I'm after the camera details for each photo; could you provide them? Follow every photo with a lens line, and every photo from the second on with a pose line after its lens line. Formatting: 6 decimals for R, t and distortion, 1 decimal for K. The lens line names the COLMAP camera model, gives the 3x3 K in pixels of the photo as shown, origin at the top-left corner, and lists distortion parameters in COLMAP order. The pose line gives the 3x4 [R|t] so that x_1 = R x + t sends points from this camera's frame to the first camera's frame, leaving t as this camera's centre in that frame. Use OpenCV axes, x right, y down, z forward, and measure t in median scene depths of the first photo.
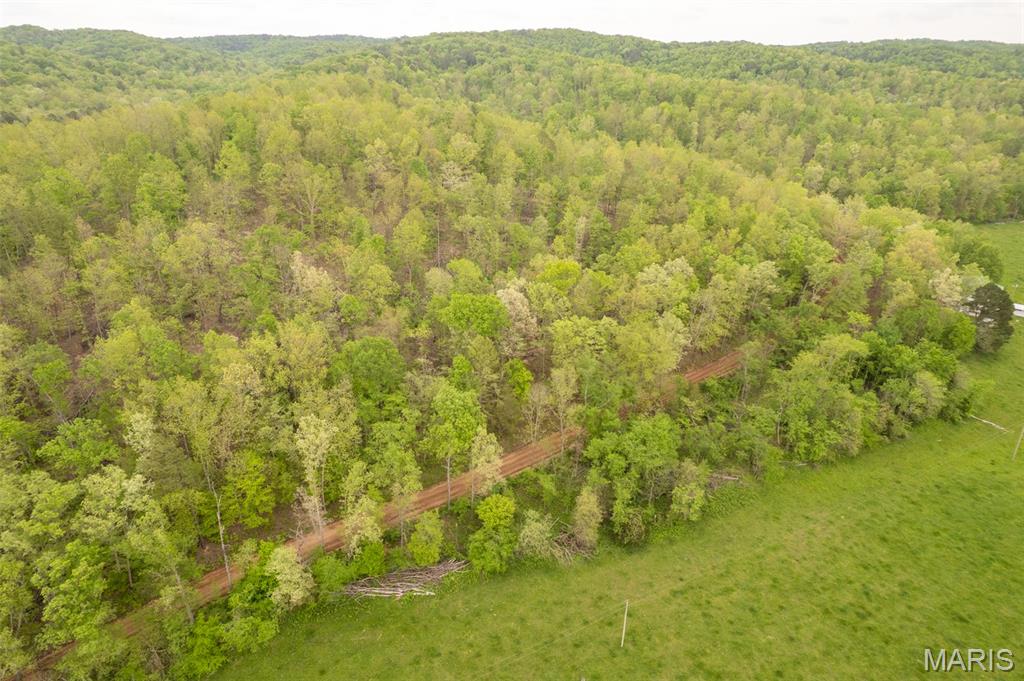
lens RADIAL K [[654.2, 0, 512.0], [0, 654.2, 340.5], [0, 0, 1]] dist [-0.080267, 0.072553]
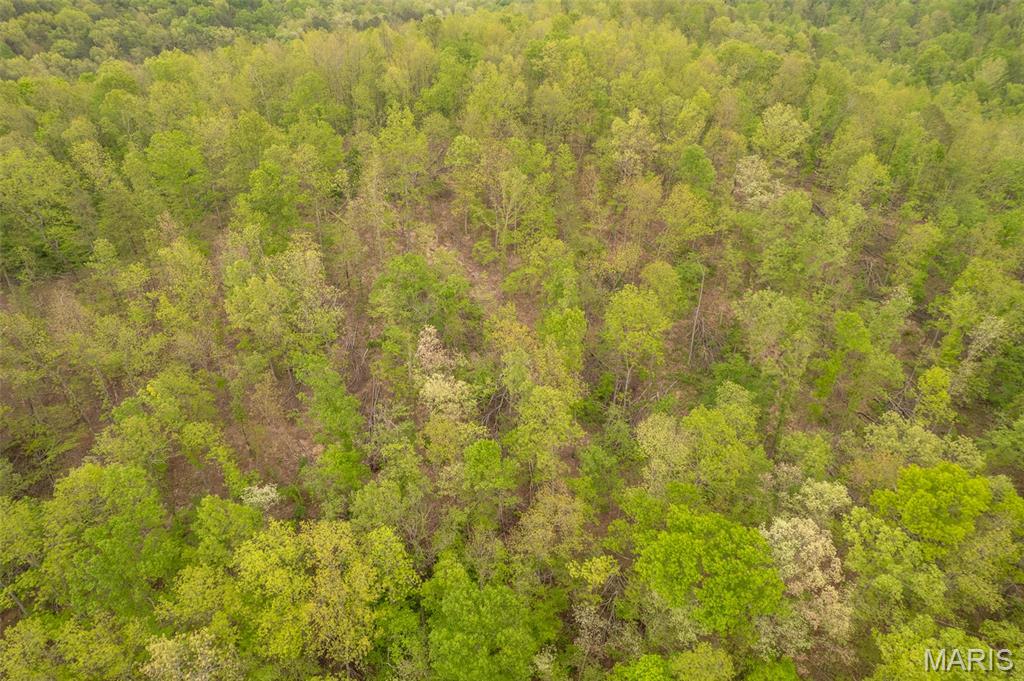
lens RADIAL K [[654.2, 0, 512.0], [0, 654.2, 340.5], [0, 0, 1]] dist [-0.080267, 0.072553]
pose [[0.897257, 0.225802, -0.379399, -0.029598], [-0.177786, 0.971358, 0.157657, -0.153334], [0.404132, -0.074006, 0.911702, 0.333757]]
